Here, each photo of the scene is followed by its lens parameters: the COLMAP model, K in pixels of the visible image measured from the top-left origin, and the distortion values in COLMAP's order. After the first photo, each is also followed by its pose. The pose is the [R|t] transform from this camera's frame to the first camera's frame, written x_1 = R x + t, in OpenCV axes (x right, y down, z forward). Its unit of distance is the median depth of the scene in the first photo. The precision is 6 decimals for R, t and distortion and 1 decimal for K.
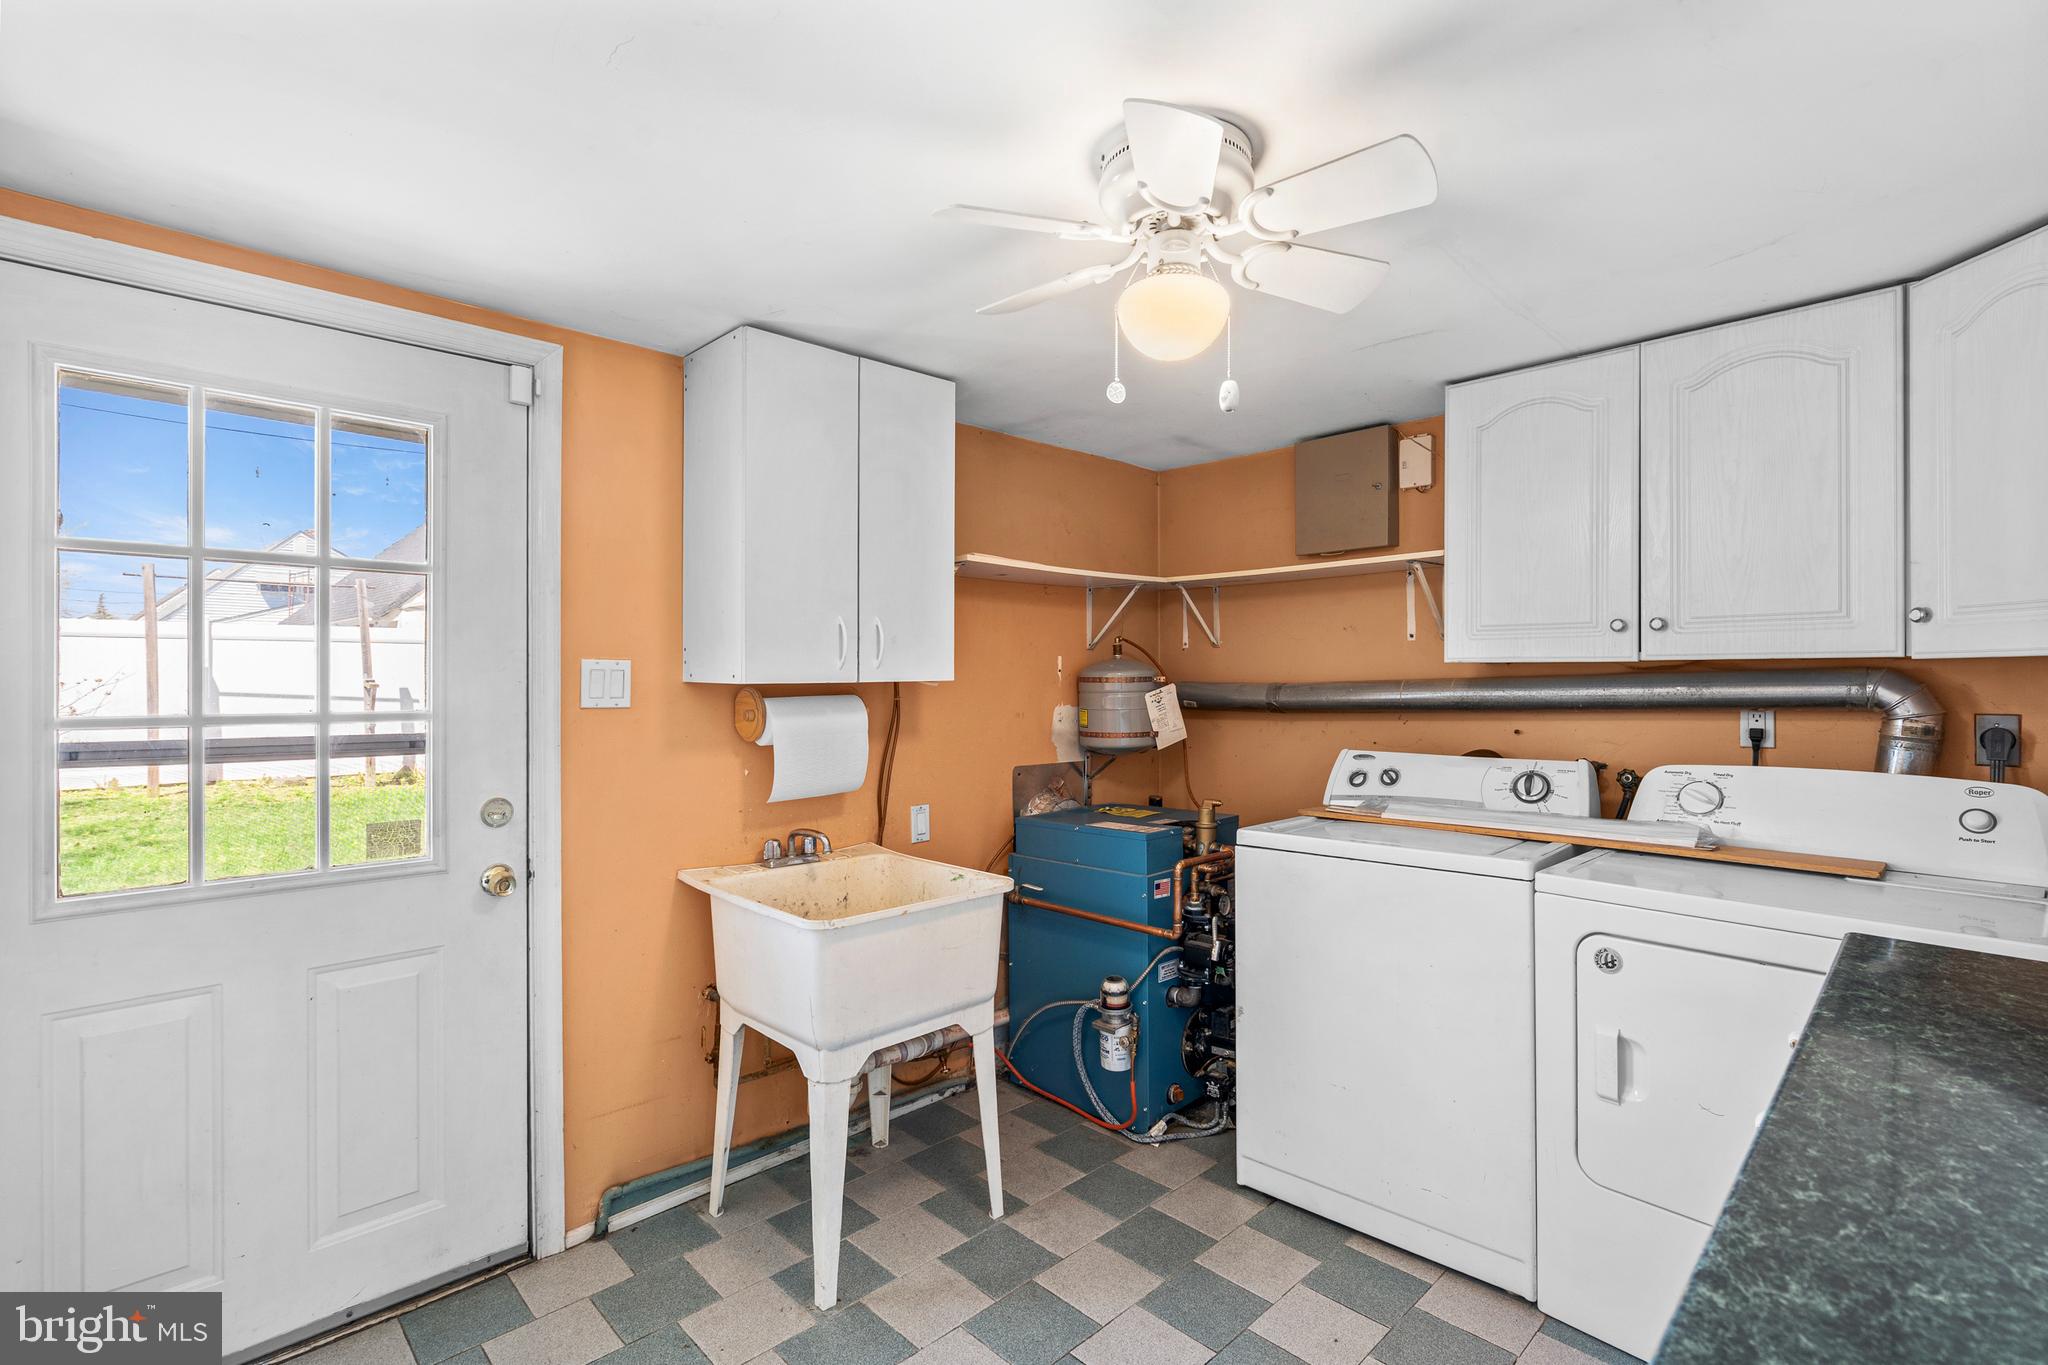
lens RADIAL K [[943.0, 0, 1025.2], [0, 943.0, 681.3], [0, 0, 1]] dist [-0.004919, 0.000004]
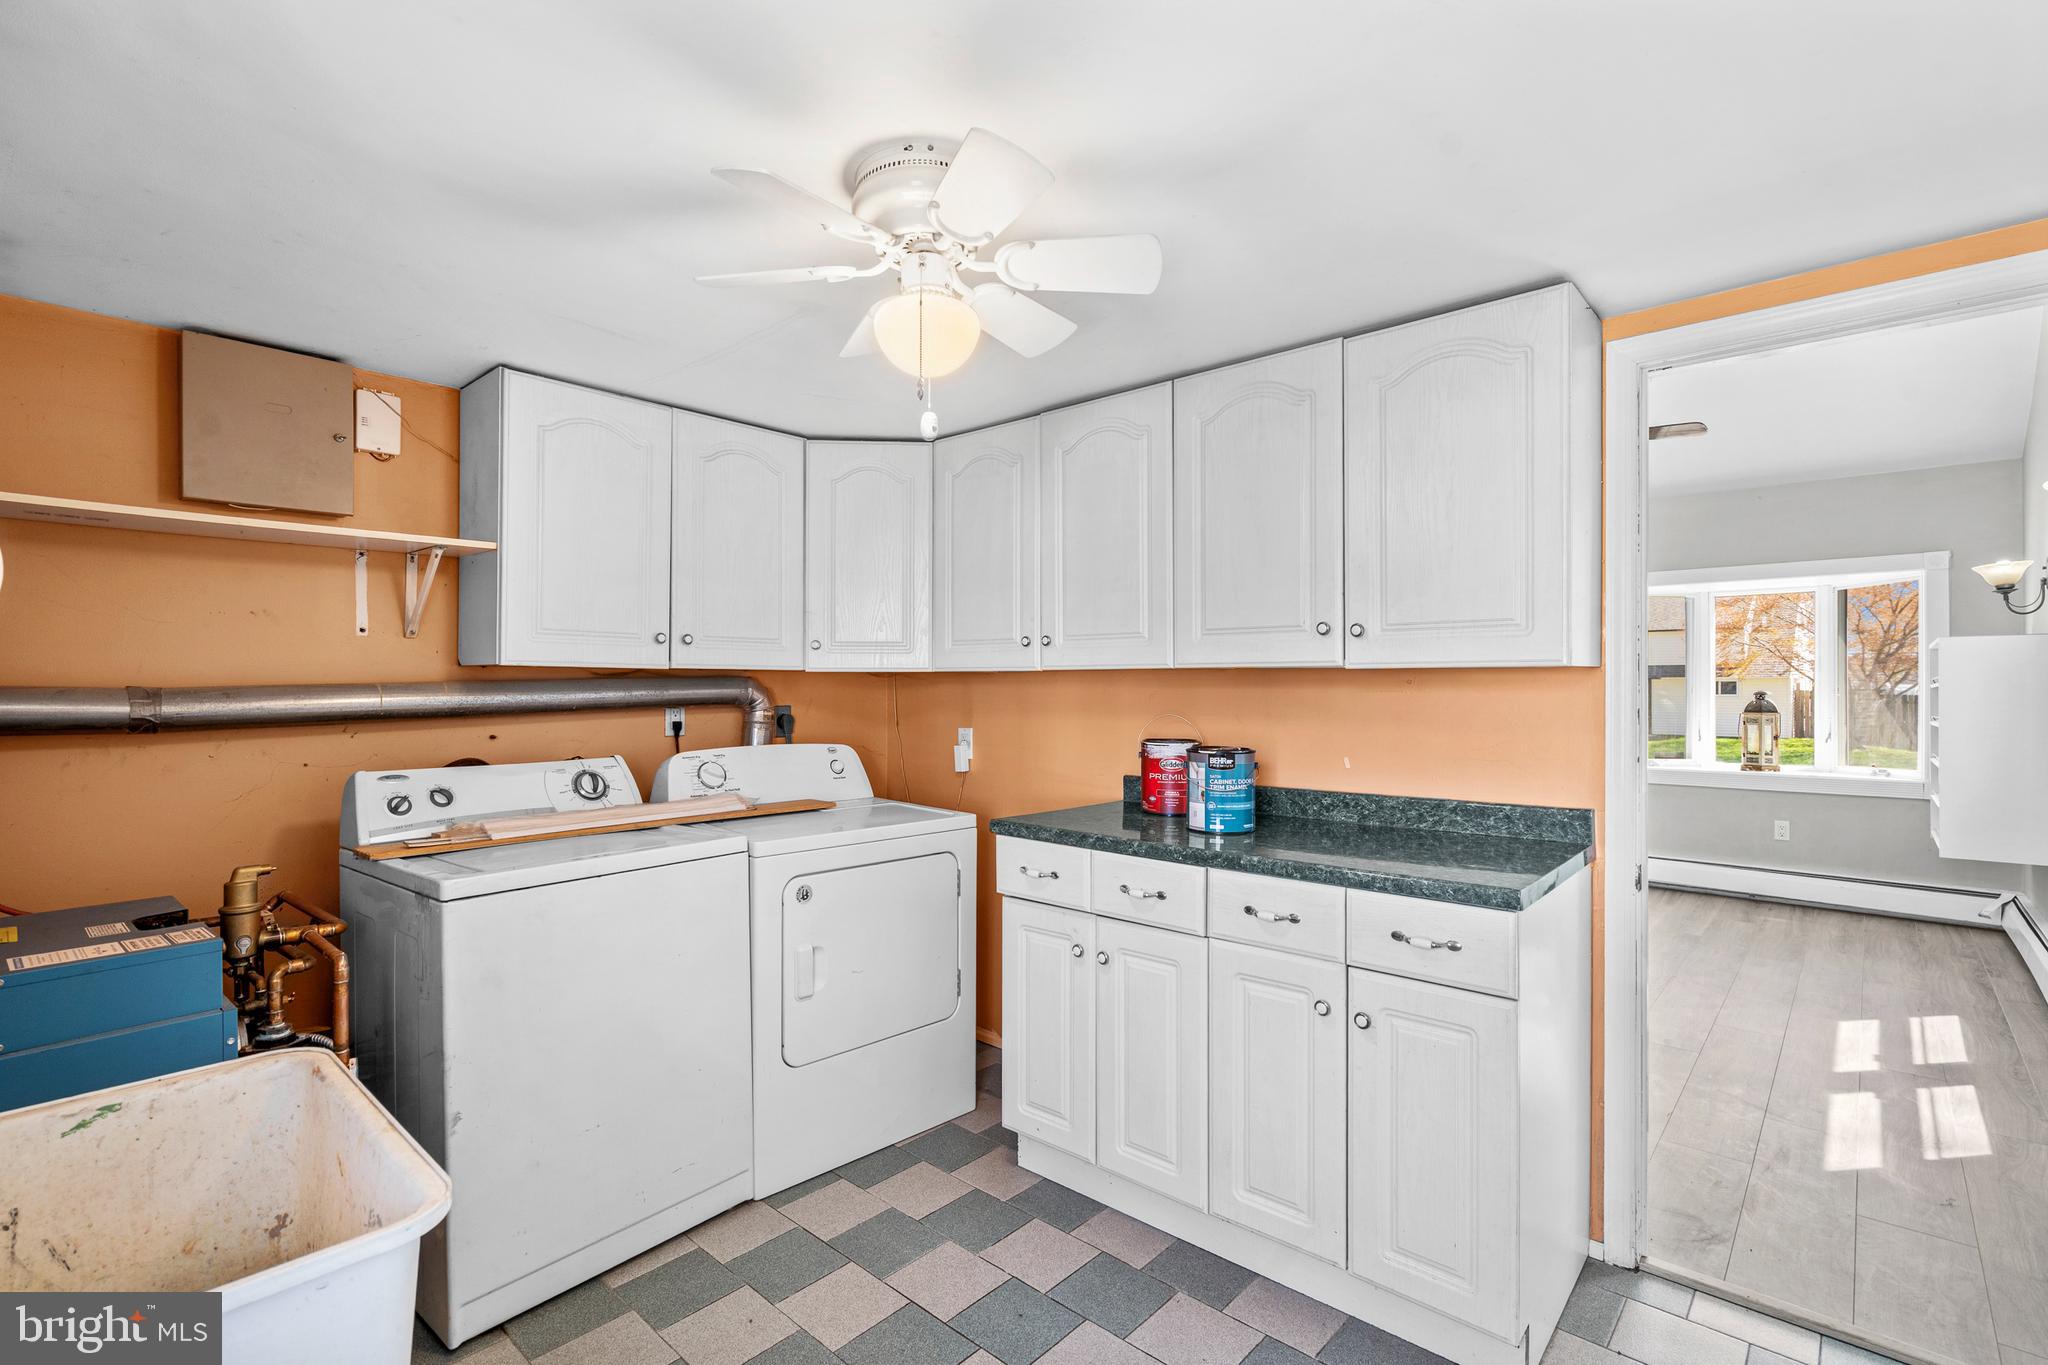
lens RADIAL K [[943.0, 0, 1014.7], [0, 943.0, 691.6], [0, 0, 1]] dist [-0.004919, 0.000004]
pose [[-0.071303, -0.003421, 0.997449, -0.580214], [0.000930, 0.999993, 0.003496, 0.004554], [-0.997454, 0.001177, -0.071299, 0.631242]]
